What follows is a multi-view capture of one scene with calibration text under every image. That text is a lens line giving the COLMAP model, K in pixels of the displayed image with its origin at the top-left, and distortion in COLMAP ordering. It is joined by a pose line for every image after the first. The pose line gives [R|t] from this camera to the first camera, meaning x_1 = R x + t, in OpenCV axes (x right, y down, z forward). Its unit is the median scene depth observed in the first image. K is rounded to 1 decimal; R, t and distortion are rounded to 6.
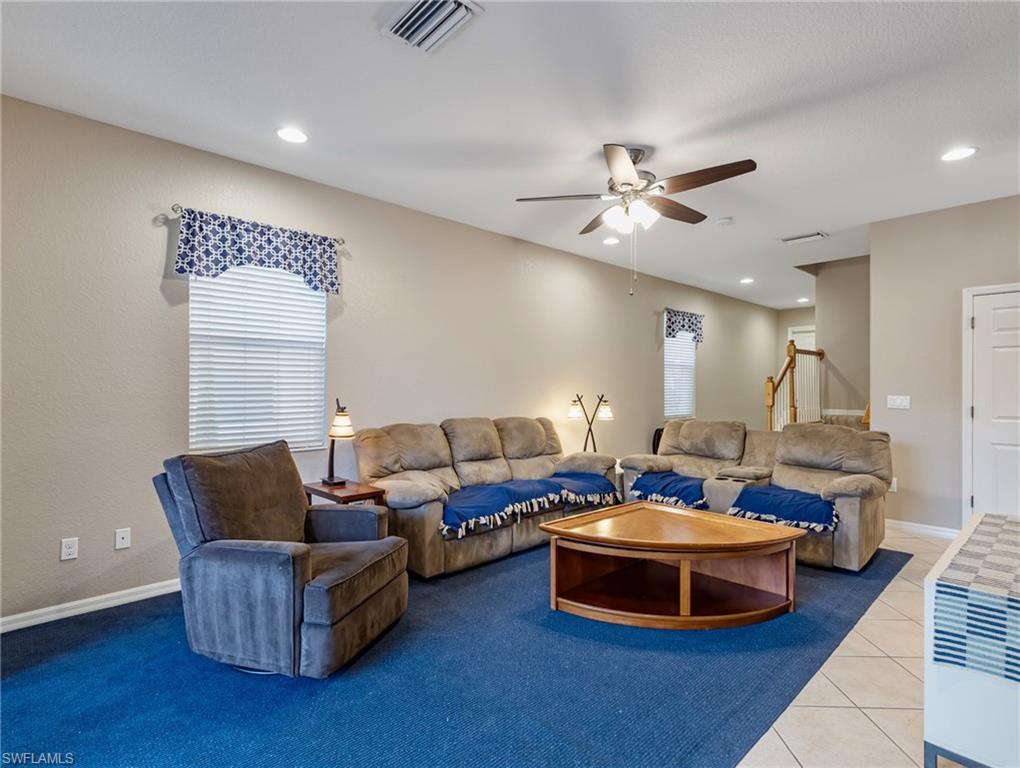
lens RADIAL K [[520.5, 0, 515.2], [0, 520.5, 387.2], [0, 0, 1]] dist [0.007246, 0.000337]
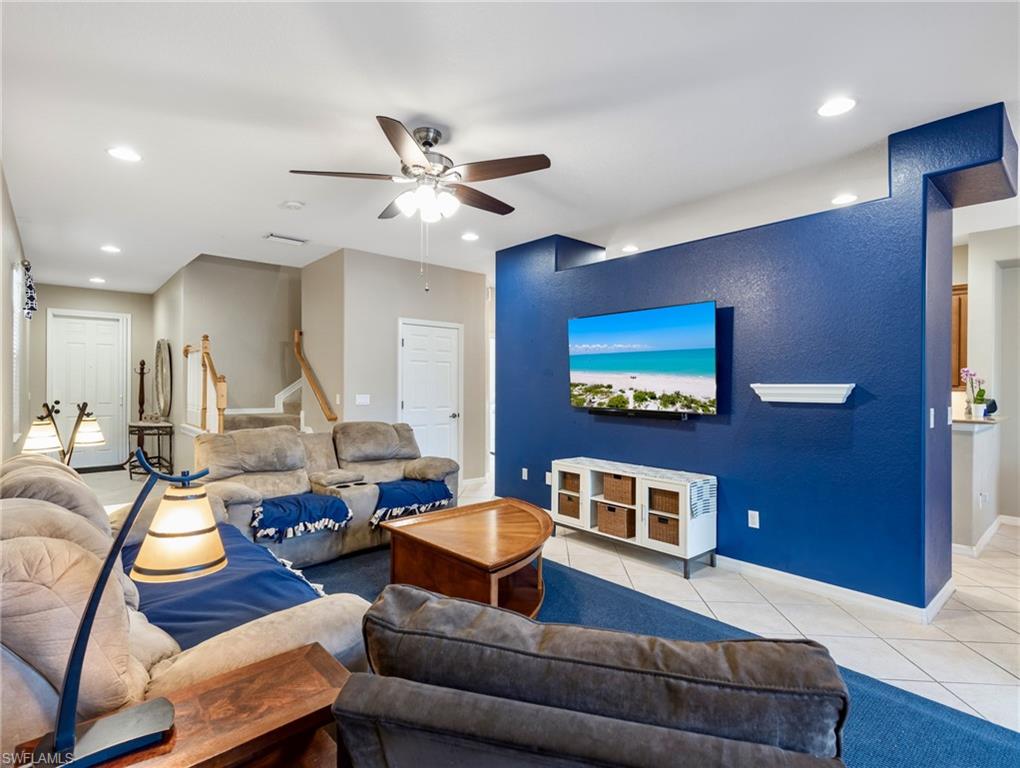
lens RADIAL K [[520.5, 0, 516.5], [0, 520.5, 393.6], [0, 0, 1]] dist [0.007246, 0.000337]
pose [[0.023397, -0.017660, 0.999570, -0.479806], [-0.004322, 0.999833, 0.017766, -0.010393], [-0.999717, -0.004736, 0.023317, 0.586906]]
